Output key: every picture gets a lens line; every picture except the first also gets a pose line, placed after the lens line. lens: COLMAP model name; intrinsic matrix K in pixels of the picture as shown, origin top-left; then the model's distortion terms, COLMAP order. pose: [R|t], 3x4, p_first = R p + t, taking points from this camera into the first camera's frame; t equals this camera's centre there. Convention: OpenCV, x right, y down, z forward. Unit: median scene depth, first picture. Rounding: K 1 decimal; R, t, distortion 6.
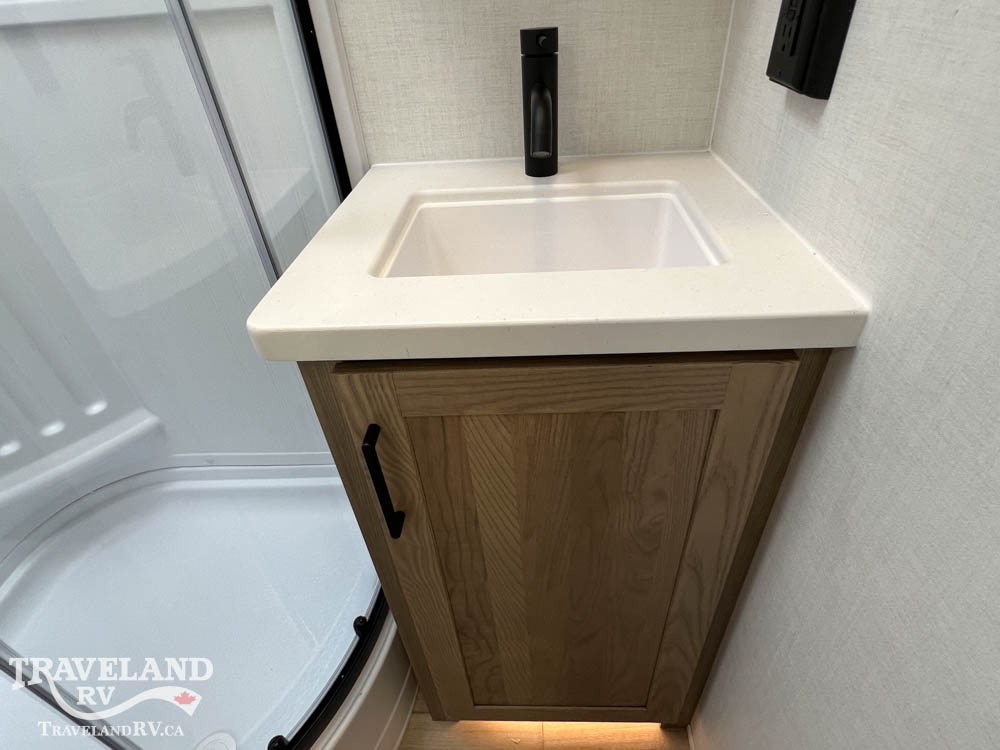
lens RADIAL K [[523.3, 0, 504.4], [0, 523.3, 375.7], [0, 0, 1]] dist [-0.002451, -0.000300]
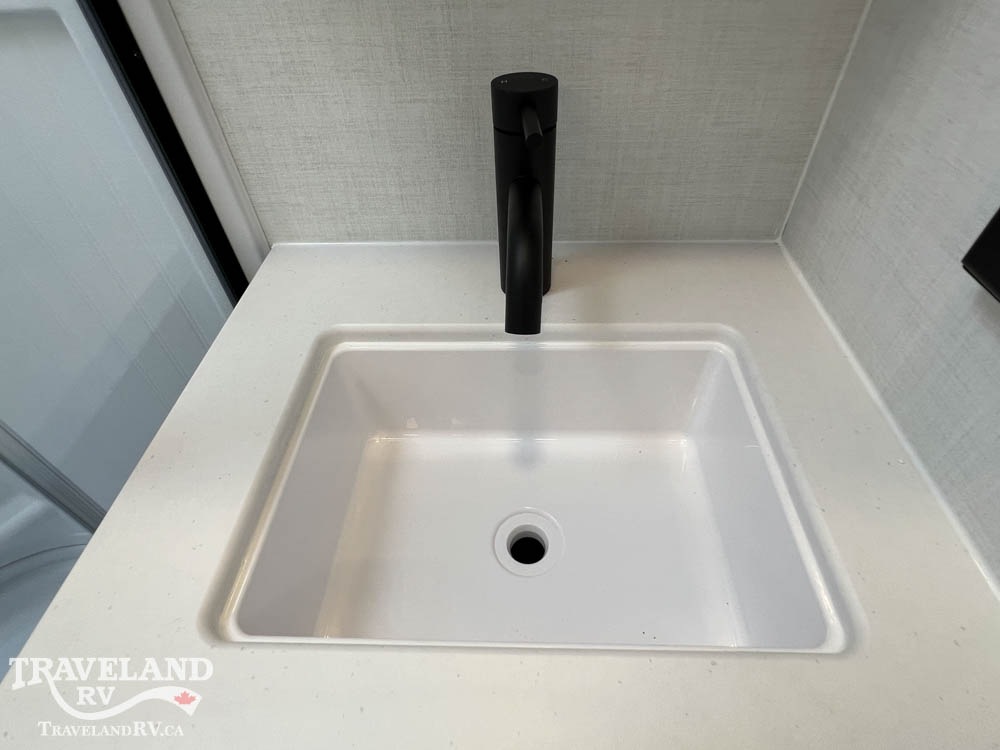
lens RADIAL K [[523.3, 0, 504.4], [0, 523.3, 375.7], [0, 0, 1]] dist [-0.002451, -0.000300]
pose [[0.999558, 0.011306, 0.027484, 0.027929], [-0.015123, 0.989619, 0.142921, -0.370458], [-0.025583, -0.143274, 0.989352, 0.341385]]
